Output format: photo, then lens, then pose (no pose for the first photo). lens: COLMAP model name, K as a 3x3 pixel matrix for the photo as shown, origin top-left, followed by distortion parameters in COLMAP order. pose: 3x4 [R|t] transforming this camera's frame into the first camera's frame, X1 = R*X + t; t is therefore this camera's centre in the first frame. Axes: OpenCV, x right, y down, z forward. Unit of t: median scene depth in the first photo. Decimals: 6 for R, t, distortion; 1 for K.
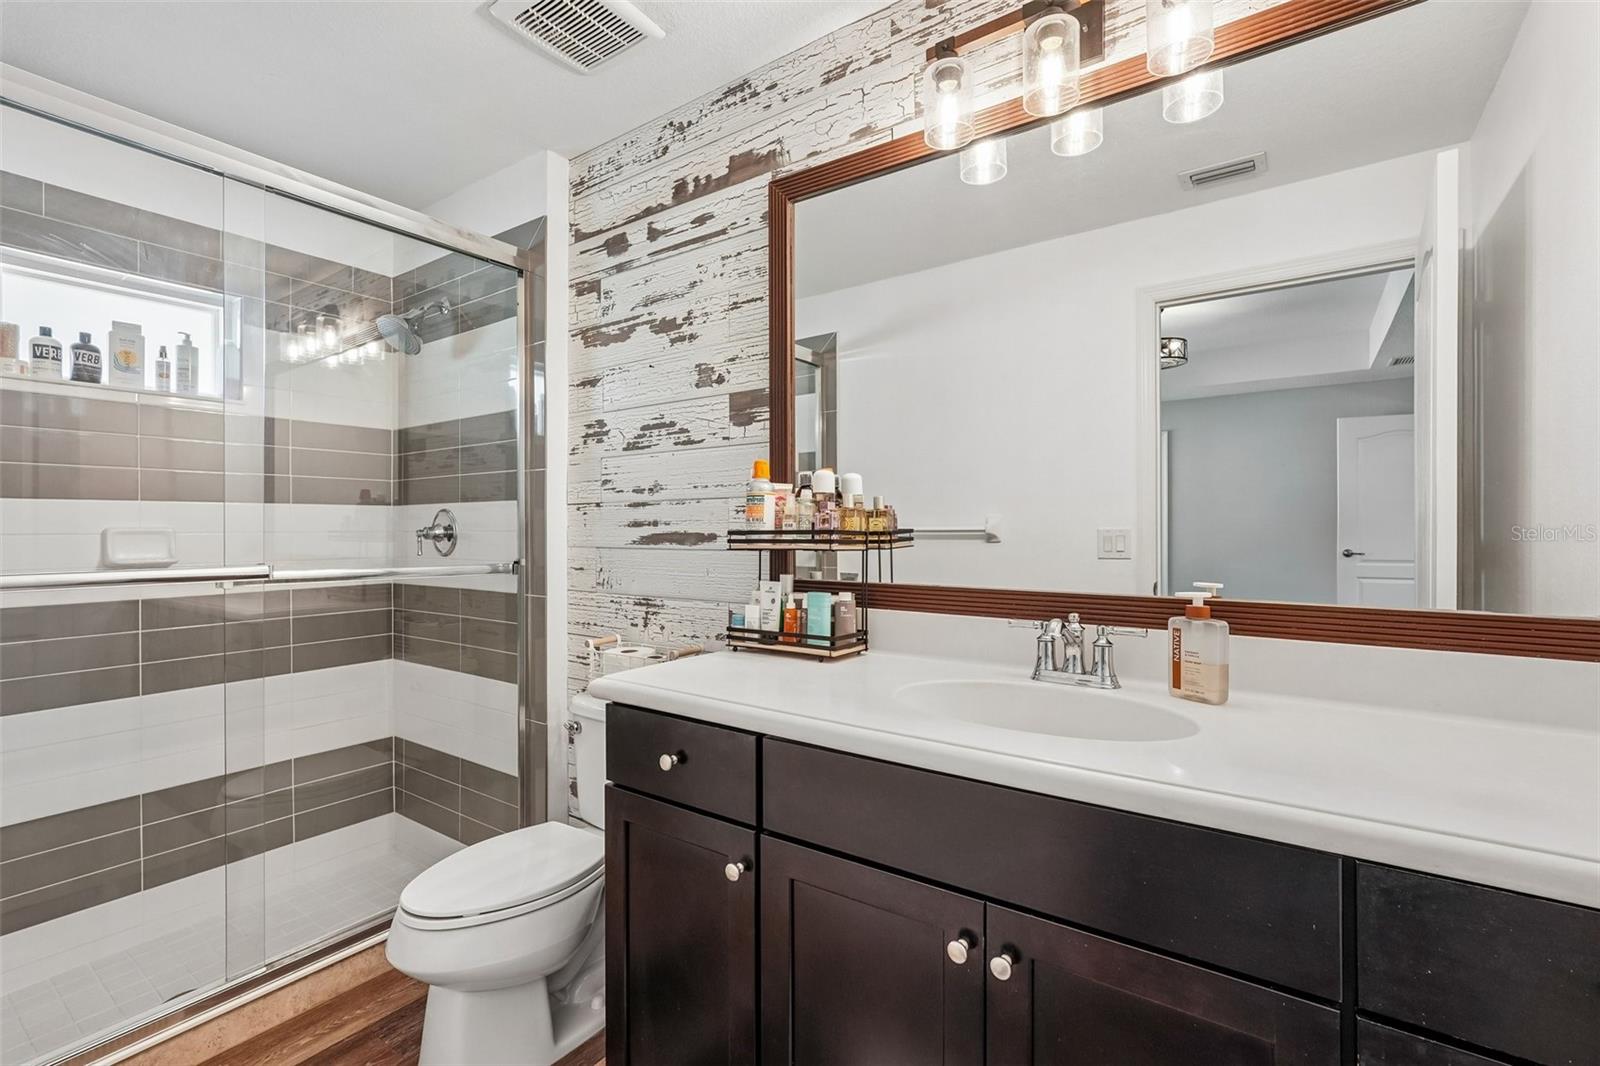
lens RADIAL K [[710.5, 0, 791.3], [0, 710.5, 527.0], [0, 0, 1]] dist [-0.012997, 0.006050]
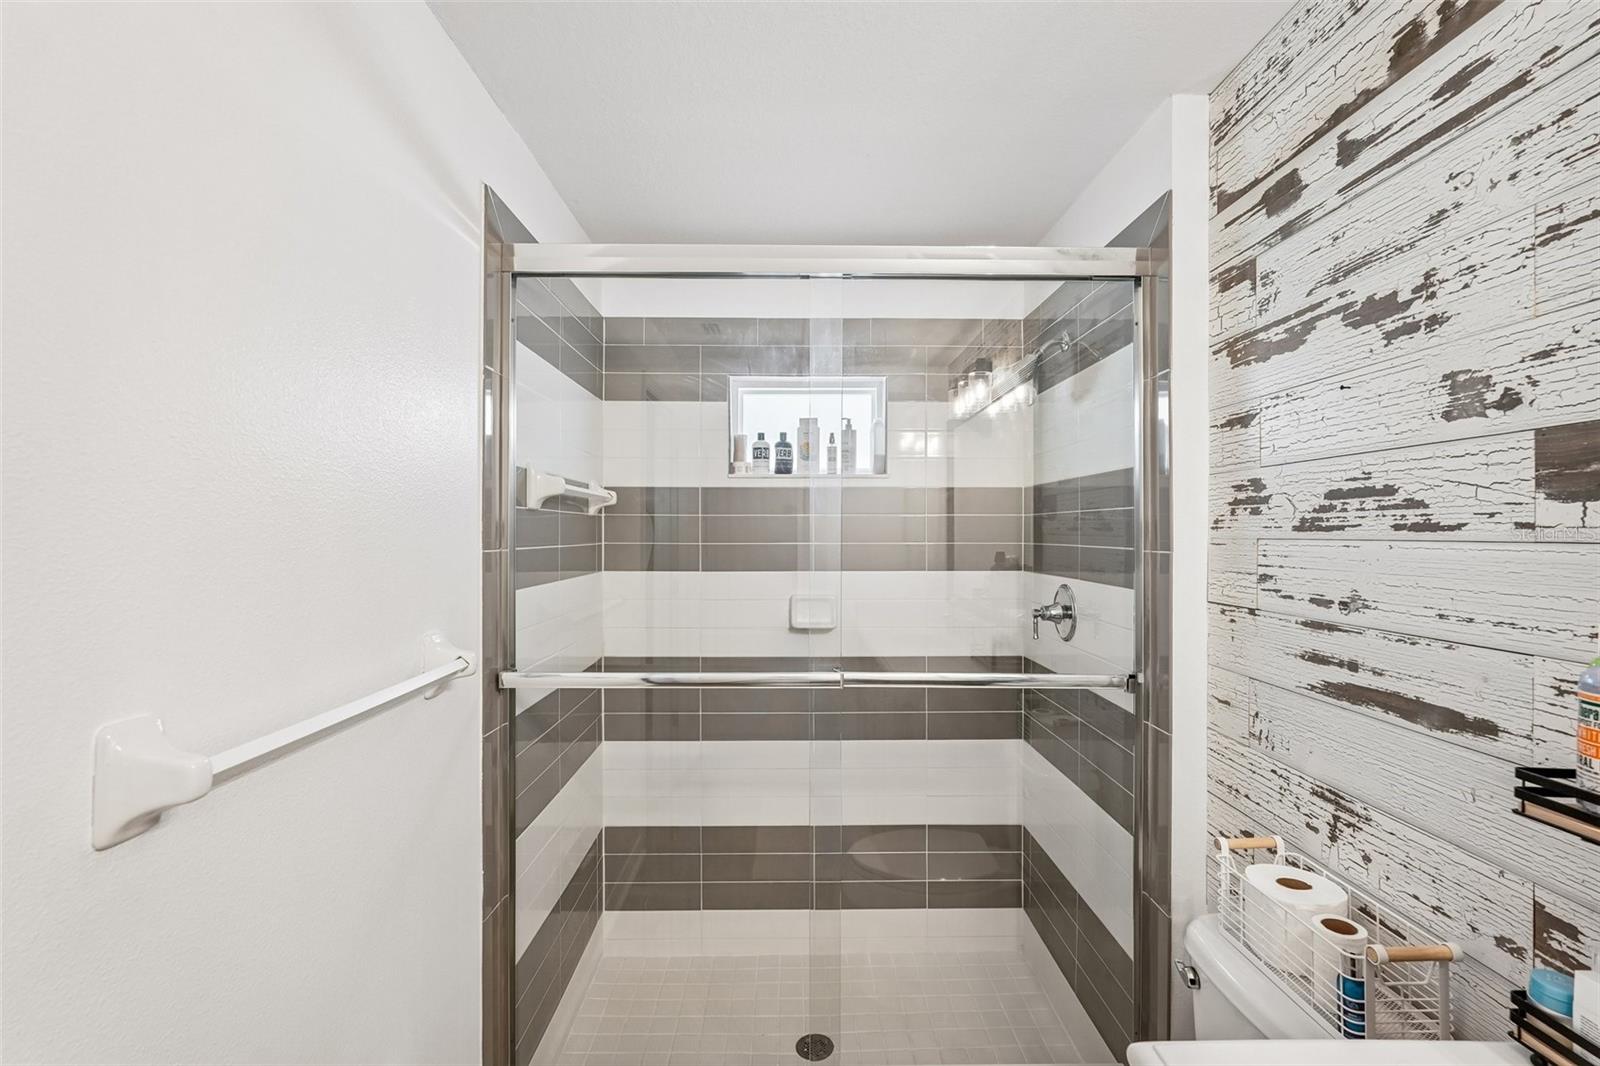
lens RADIAL K [[710.5, 0, 797.0], [0, 710.5, 533.6], [0, 0, 1]] dist [-0.012997, 0.006050]
pose [[0.593294, 0.001477, -0.804984, -0.002644], [-0.000014, 0.999998, 0.001824, -0.104259], [0.804986, -0.001071, 0.593293, 0.295981]]
